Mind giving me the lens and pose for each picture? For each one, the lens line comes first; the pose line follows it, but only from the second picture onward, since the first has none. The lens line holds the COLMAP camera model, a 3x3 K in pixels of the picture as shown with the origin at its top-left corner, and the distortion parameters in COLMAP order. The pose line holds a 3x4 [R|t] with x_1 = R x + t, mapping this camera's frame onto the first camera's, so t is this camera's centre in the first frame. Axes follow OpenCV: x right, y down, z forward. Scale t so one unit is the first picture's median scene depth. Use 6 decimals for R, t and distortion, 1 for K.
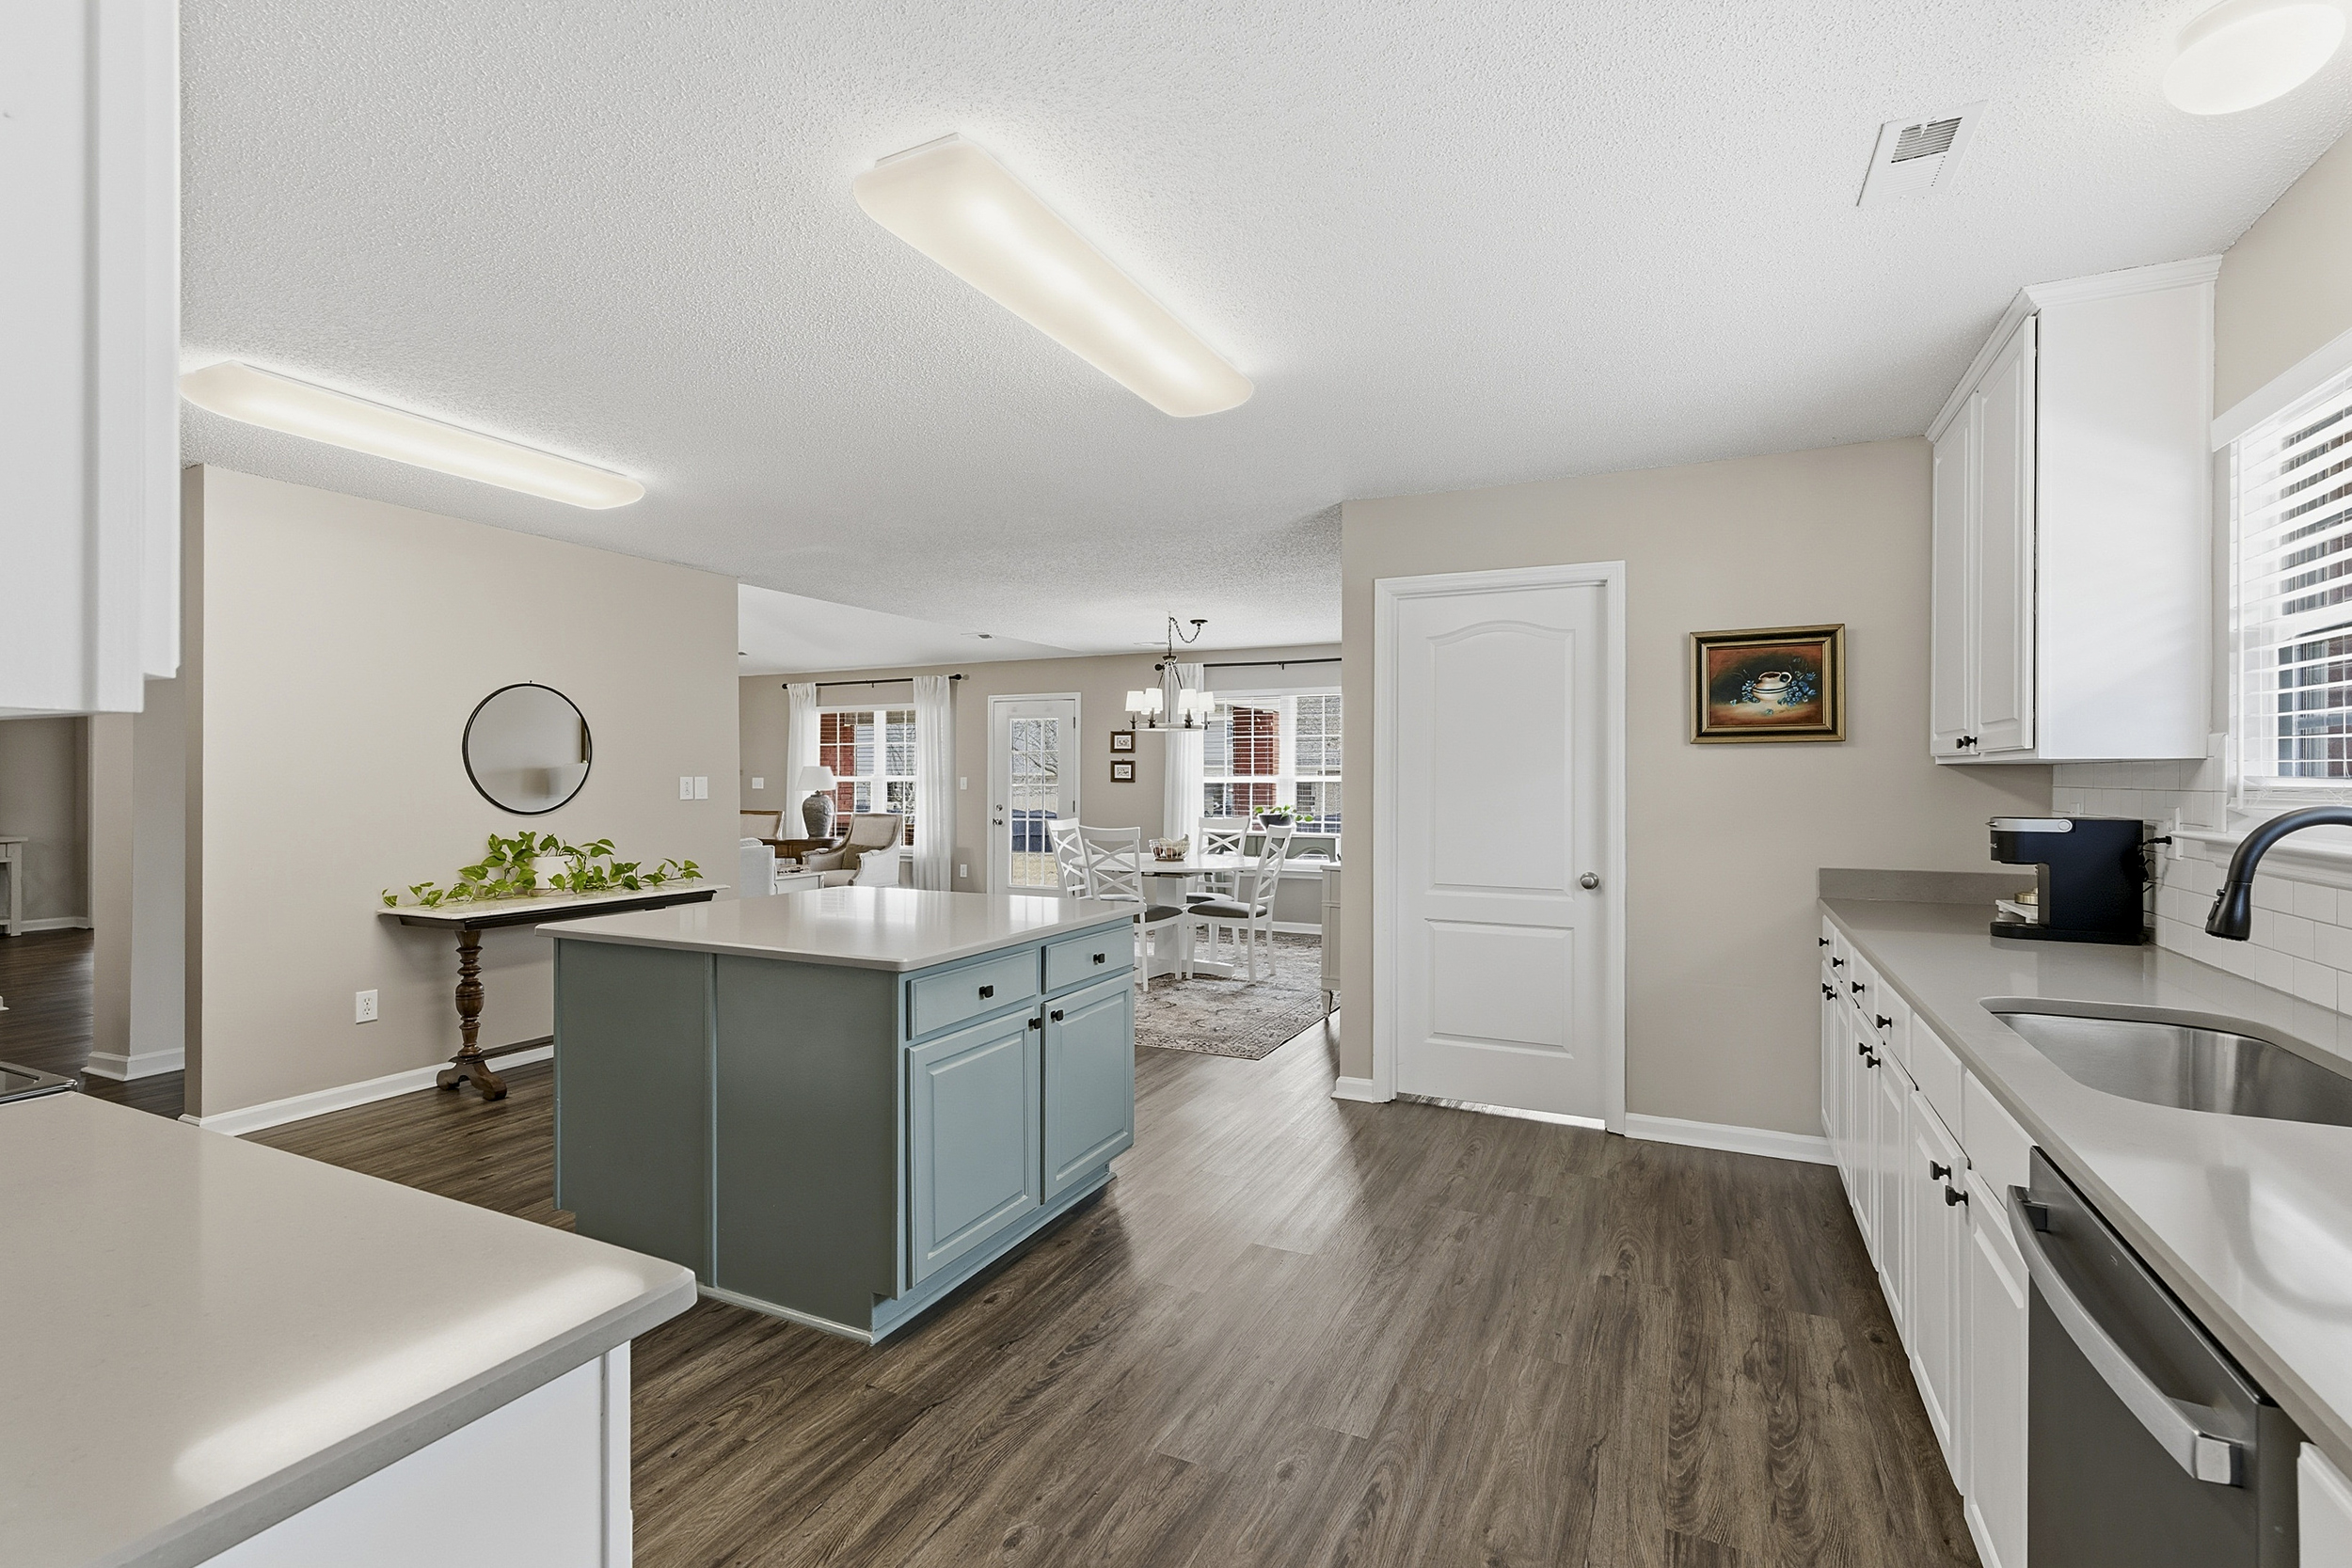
lens RADIAL K [[1079.7, 0, 1180.3], [0, 1079.7, 773.8], [0, 0, 1]] dist [0.000353, 0.000180]
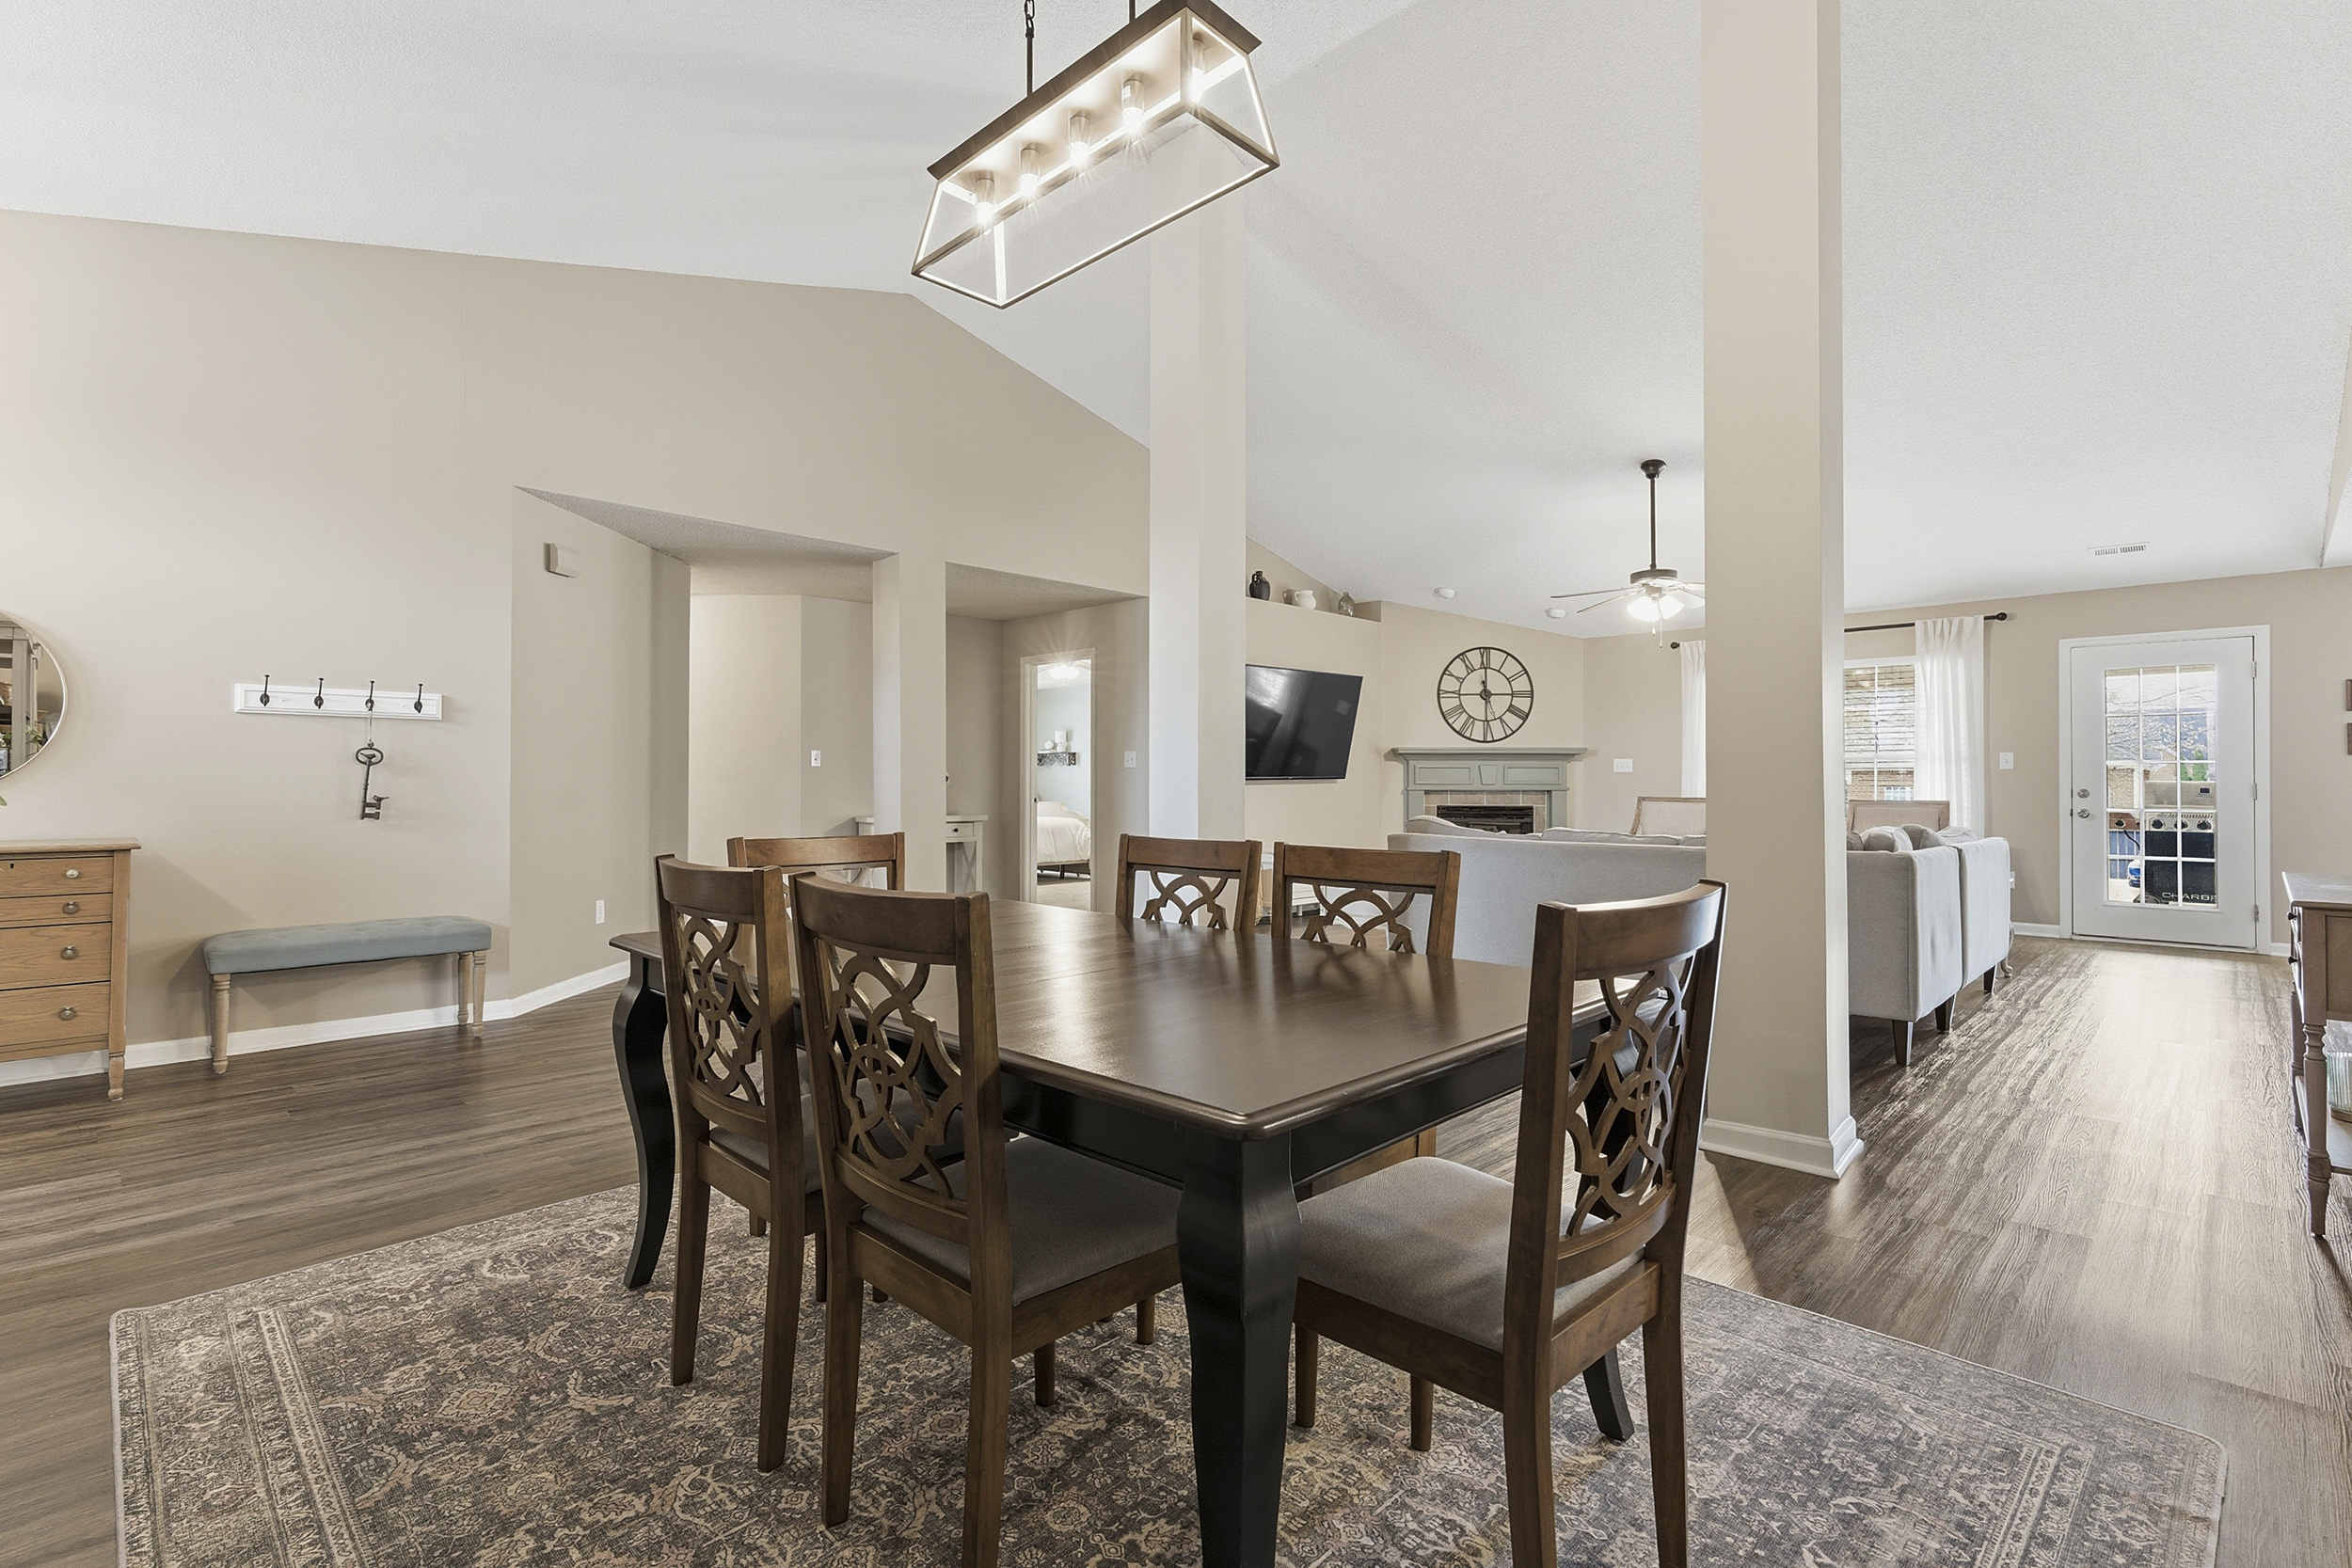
lens RADIAL K [[1072.5, 0, 1176.0], [0, 1072.5, 784.0], [0, 0, 1]] dist [-0.003326, 0.000028]
pose [[0.946155, 0.001715, -0.323710, -0.538505], [-0.000972, 0.999997, 0.002457, 0.024776], [0.323713, -0.002010, 0.946153, 0.133168]]
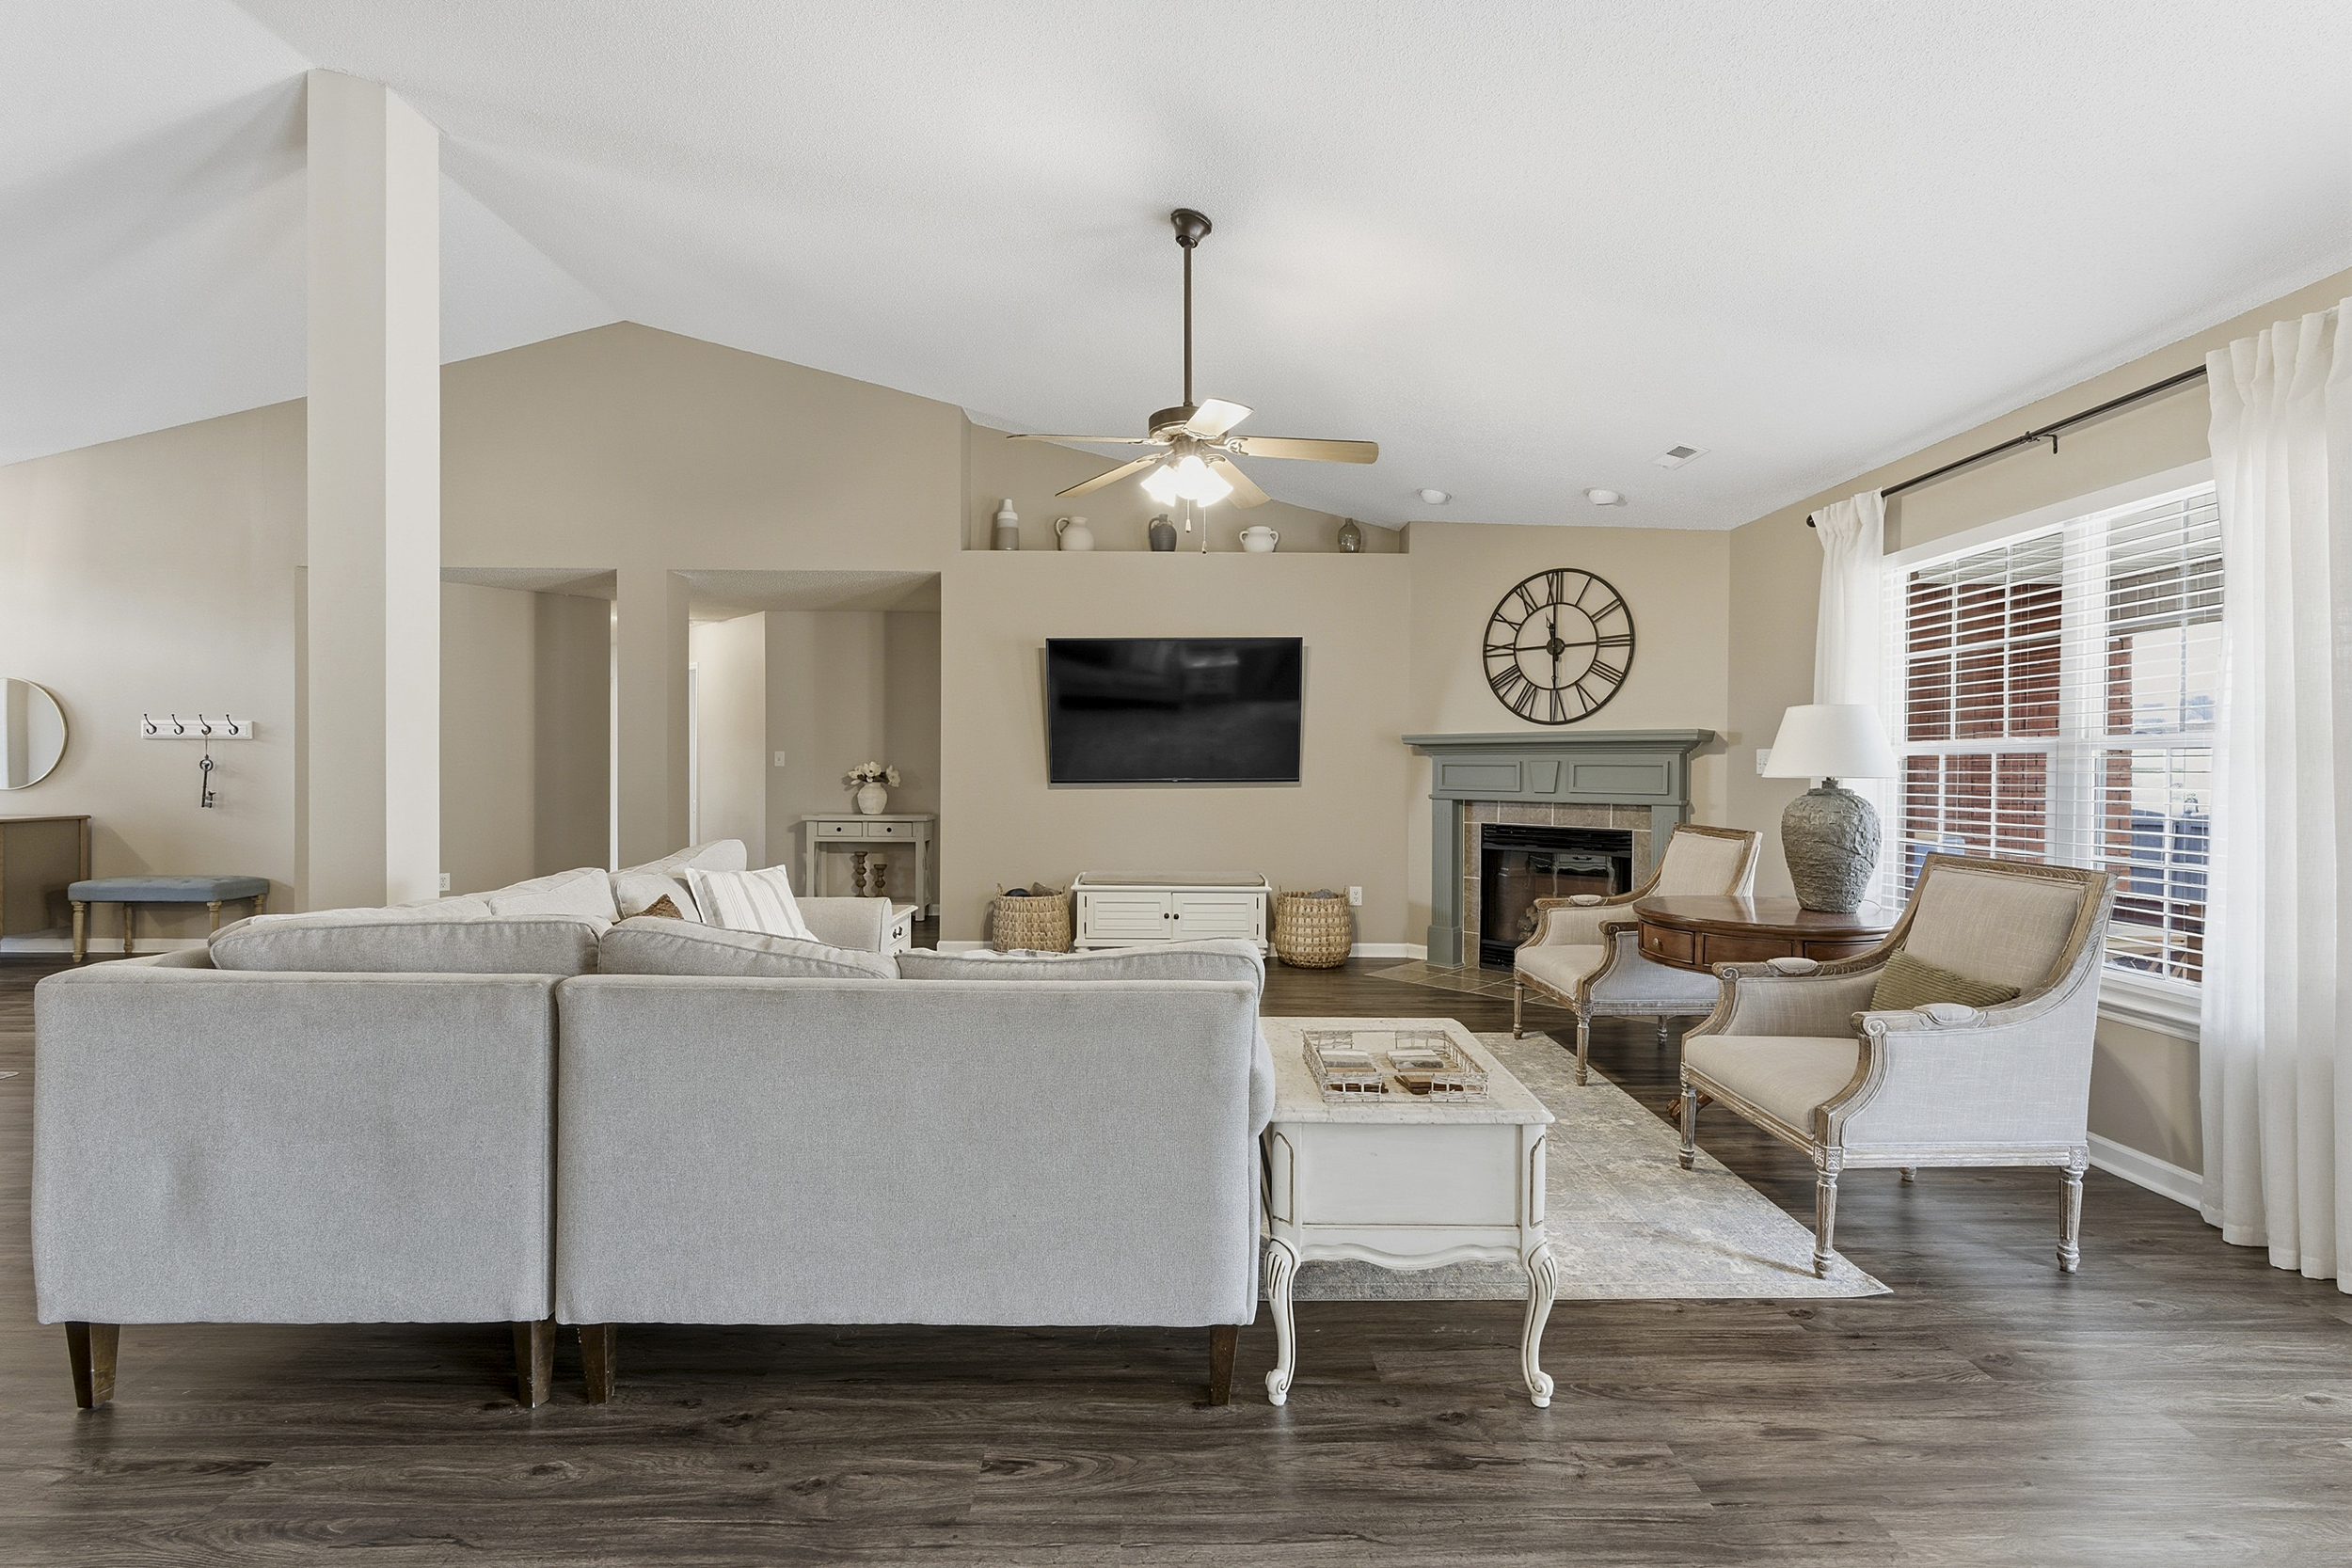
lens RADIAL K [[1056.4, 0, 1175.2], [0, 1056.4, 781.3], [0, 0, 1]] dist [-0.002108, -0.000140]
pose [[0.441805, 0.012815, -0.897019, -0.136357], [-0.003898, 0.999916, 0.012365, 0.014175], [0.897103, -0.001966, 0.441818, 0.713390]]
